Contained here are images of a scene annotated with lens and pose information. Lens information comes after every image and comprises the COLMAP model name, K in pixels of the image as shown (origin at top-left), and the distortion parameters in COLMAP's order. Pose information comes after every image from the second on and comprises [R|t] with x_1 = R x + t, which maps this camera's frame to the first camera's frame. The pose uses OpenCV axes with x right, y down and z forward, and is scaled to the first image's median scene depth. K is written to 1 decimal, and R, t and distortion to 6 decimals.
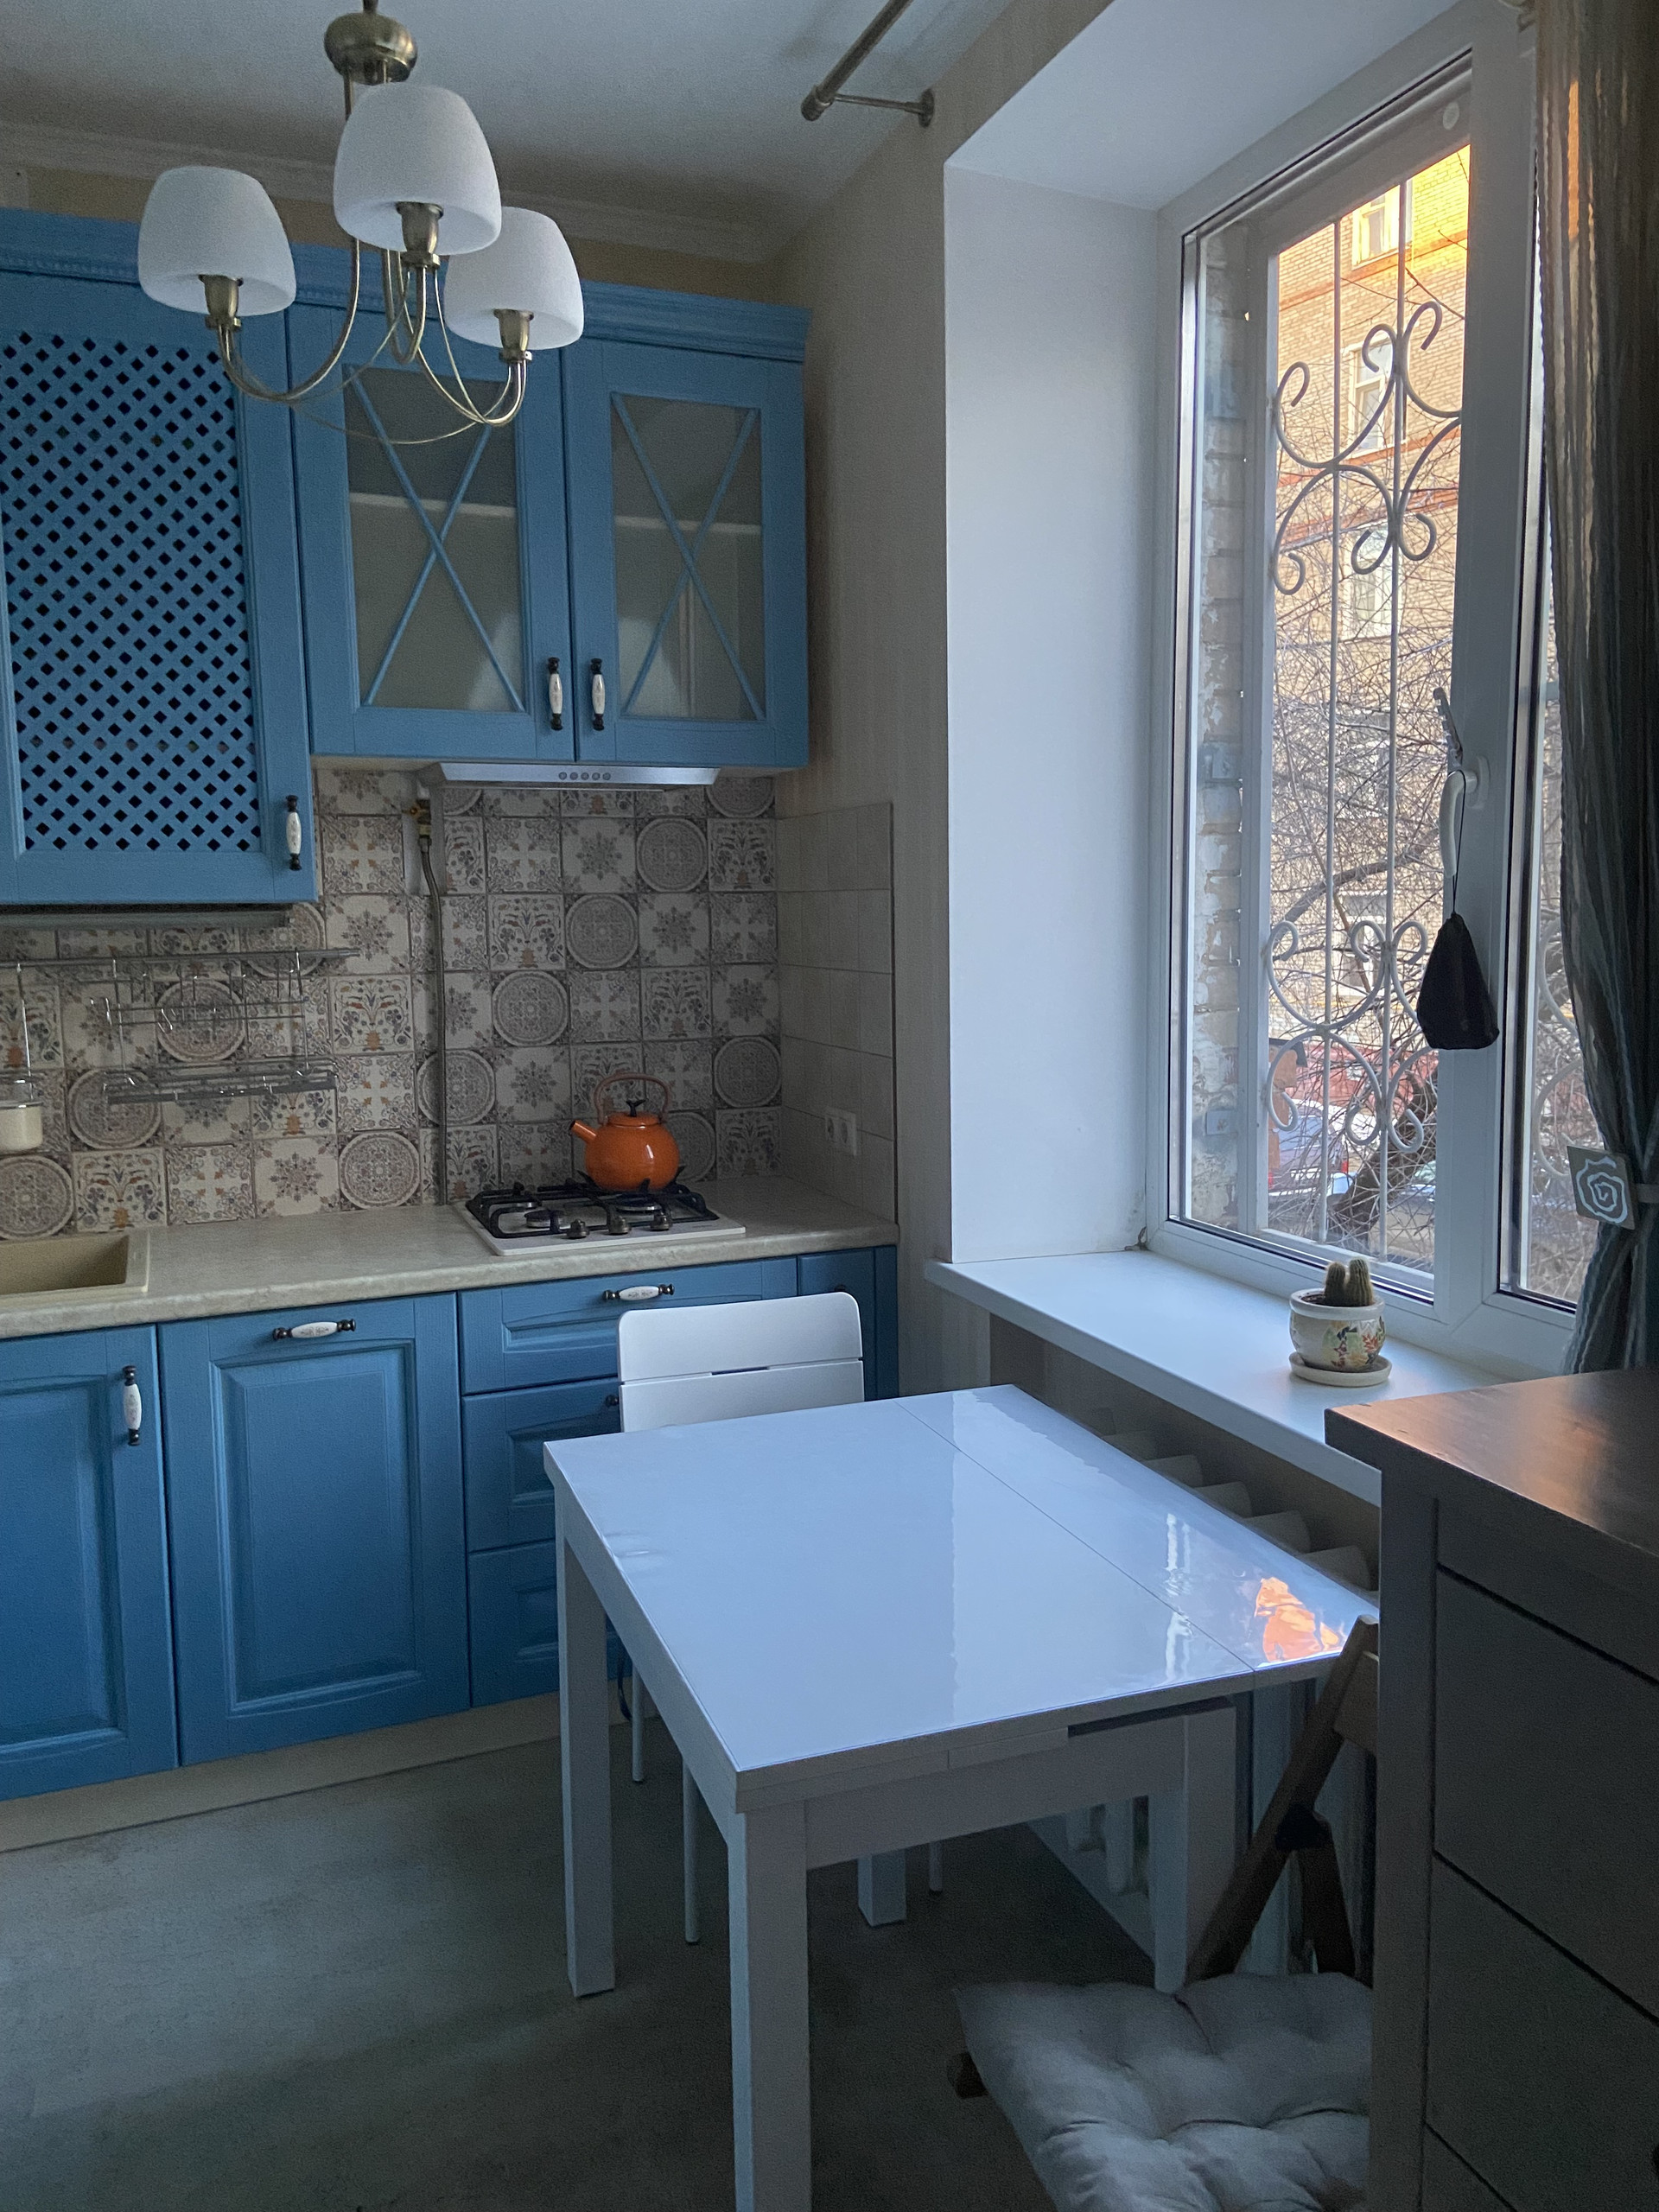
lens RADIAL K [[1694.7, 0, 866.4], [0, 1694.7, 1095.5], [0, 0, 1]] dist [0.120099, -0.154878]
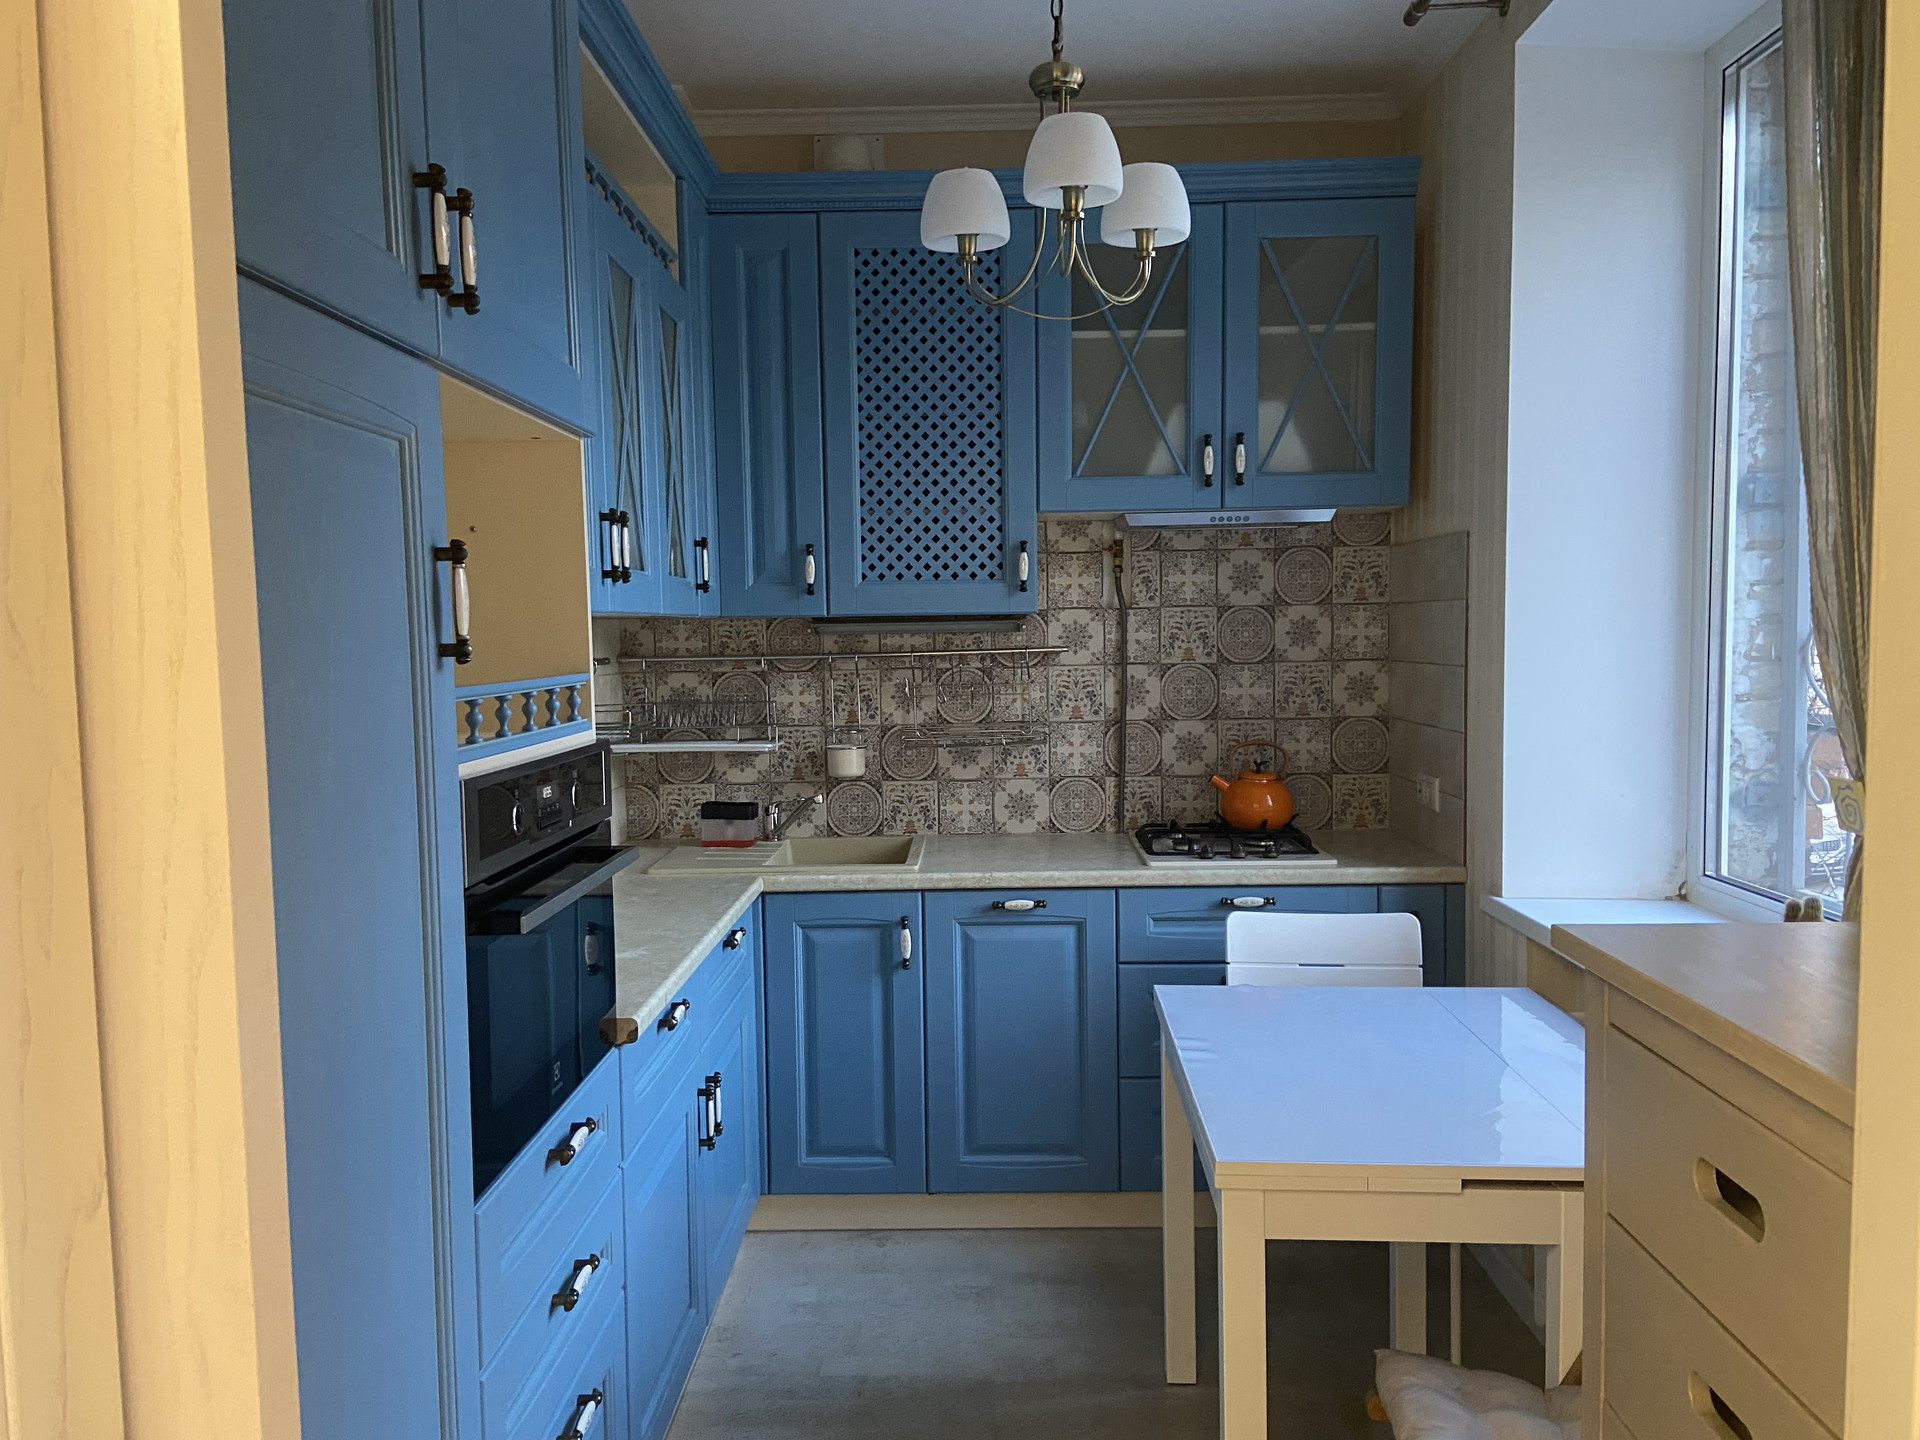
lens RADIAL K [[1471.0, 0, 960.7], [0, 1471.0, 732.5], [0, 0, 1]] dist [0.120099, -0.154878]
pose [[0.919603, 0.027650, -0.391875, 0.105436], [-0.042024, 0.998720, -0.028149, 0.024278], [0.390595, 0.042354, 0.919588, -0.157441]]
